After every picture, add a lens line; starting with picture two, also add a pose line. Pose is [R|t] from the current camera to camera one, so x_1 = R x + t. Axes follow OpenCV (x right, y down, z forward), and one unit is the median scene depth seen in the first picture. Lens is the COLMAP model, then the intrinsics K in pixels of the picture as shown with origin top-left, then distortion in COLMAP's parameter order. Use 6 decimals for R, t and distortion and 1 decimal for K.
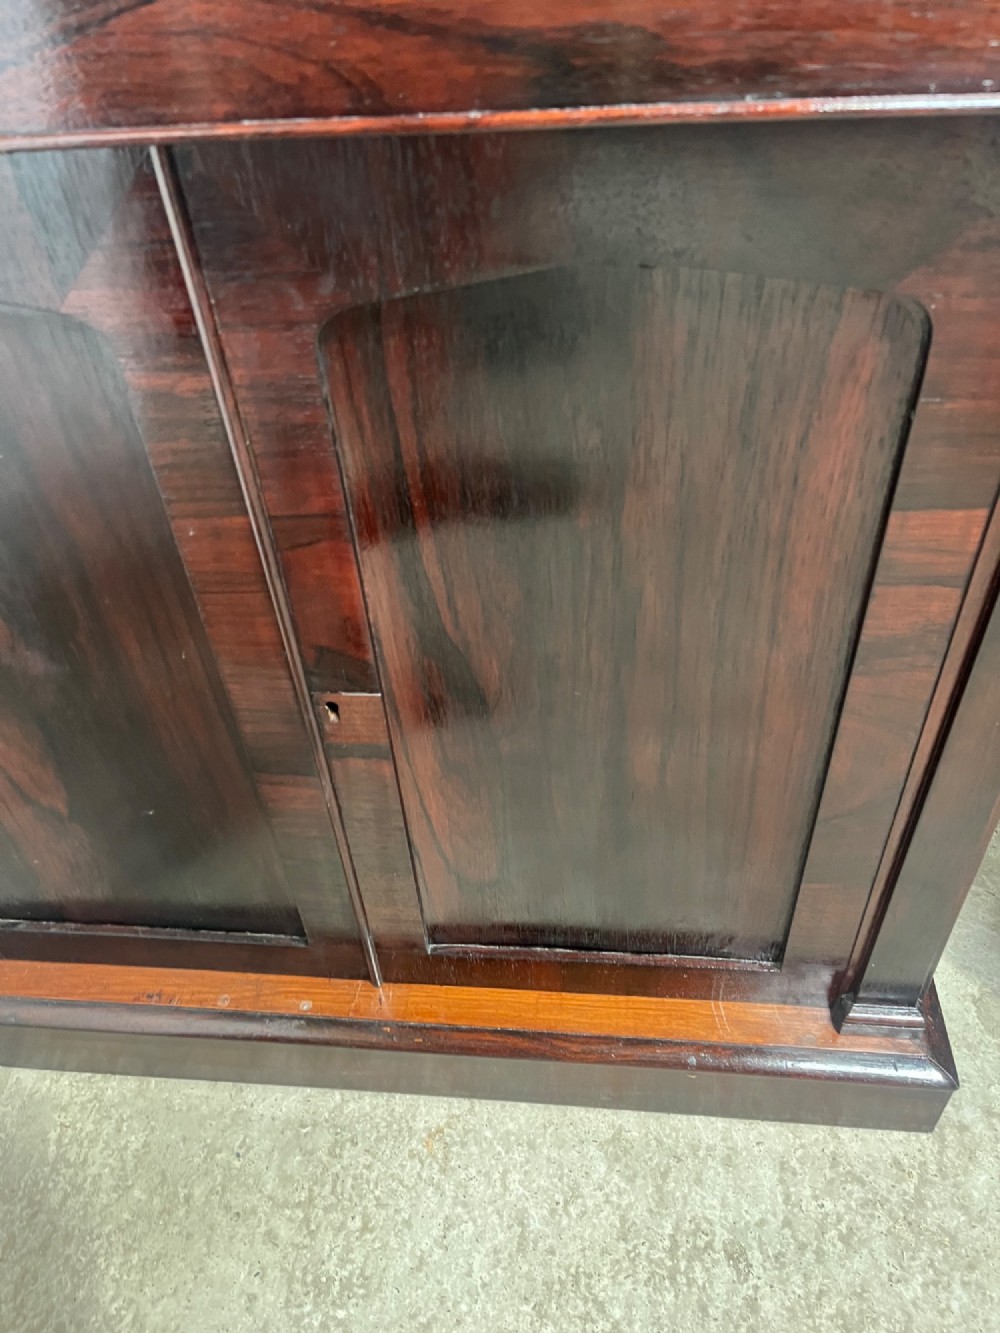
lens RADIAL K [[1013.0, 0, 491.6], [0, 1013.0, 666.9], [0, 0, 1]] dist [0.065339, -0.097442]
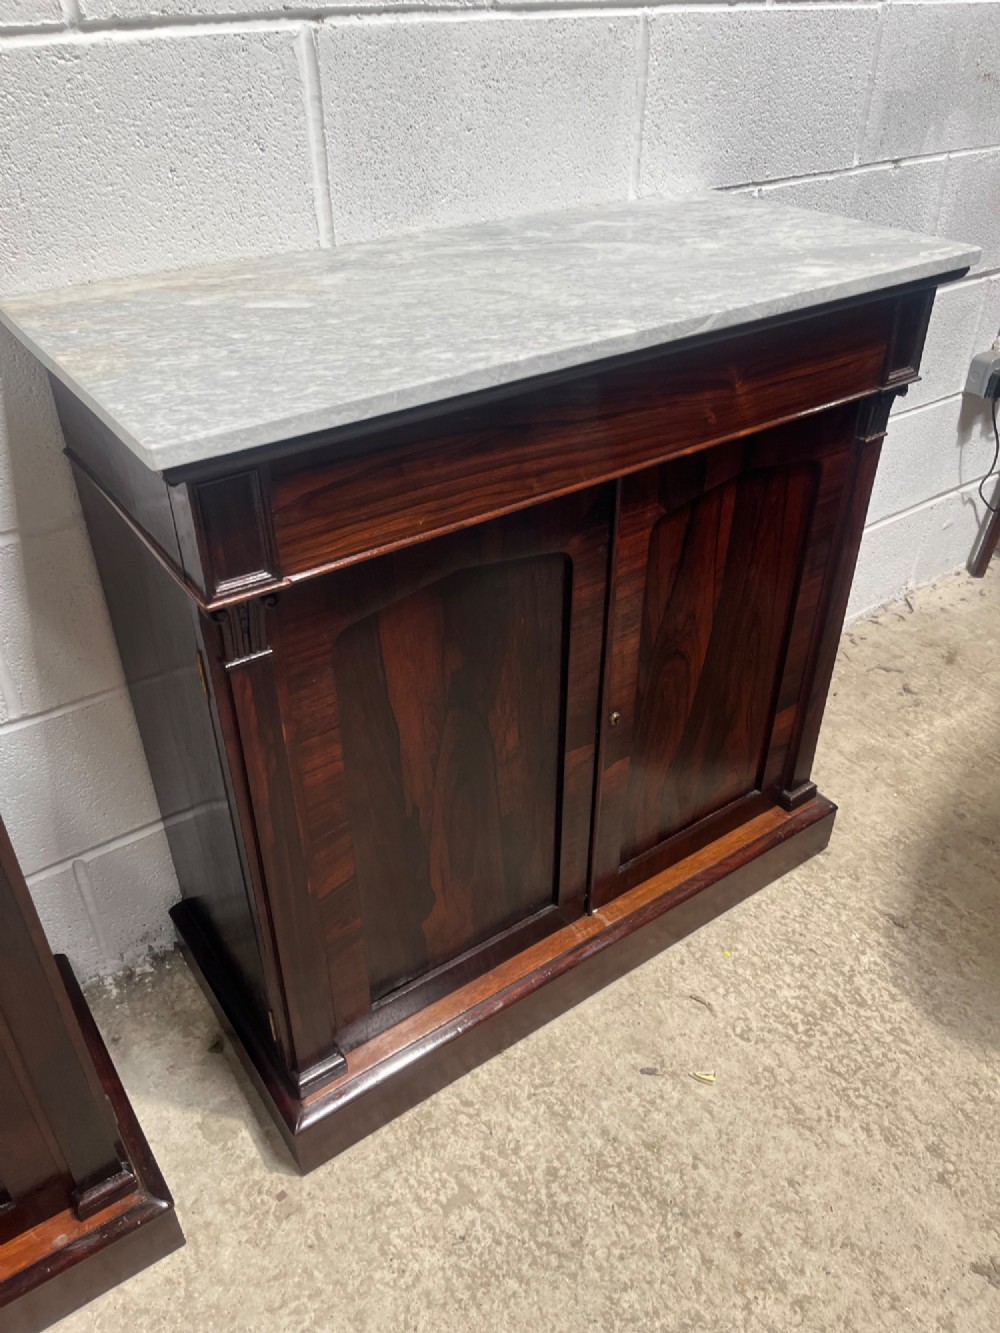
lens RADIAL K [[1013.0, 0, 499.4], [0, 1013.0, 657.1], [0, 0, 1]] dist [0.065339, -0.097442]
pose [[0.752923, -0.320893, 0.574574, 0.227084], [0.403102, 0.914993, -0.017213, -0.065854], [-0.520208, 0.244572, 0.818271, -0.539322]]
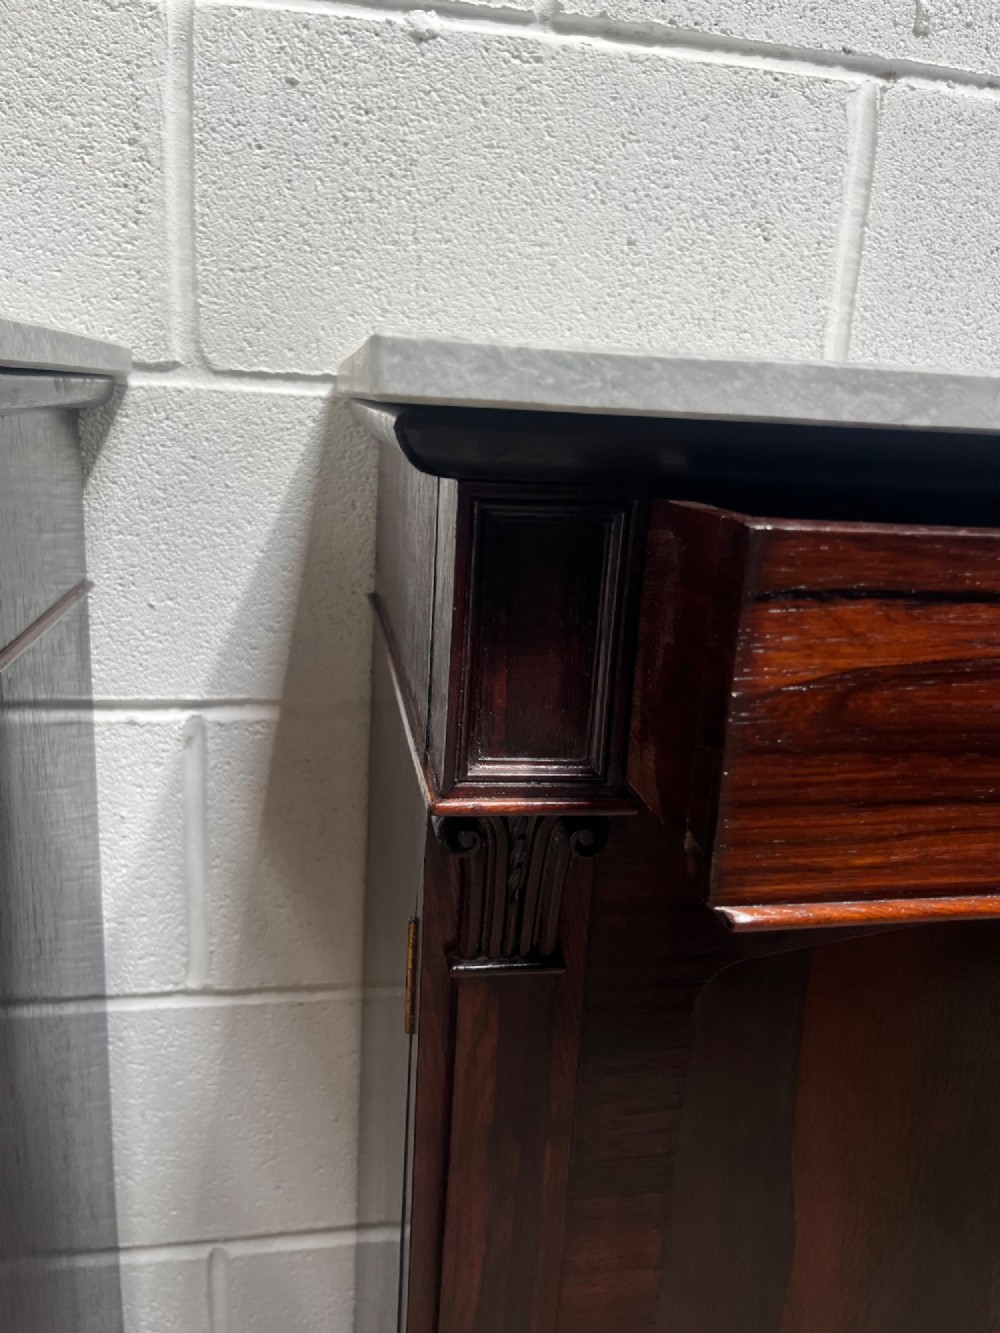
lens RADIAL K [[1013.0, 0, 512.6], [0, 1013.0, 678.8], [0, 0, 1]] dist [0.065339, -0.097442]
pose [[0.950825, 0.043859, 0.306606, 0.497782], [0.100303, 0.892974, -0.438791, -0.099888], [-0.293036, 0.447967, 0.844663, 0.021120]]
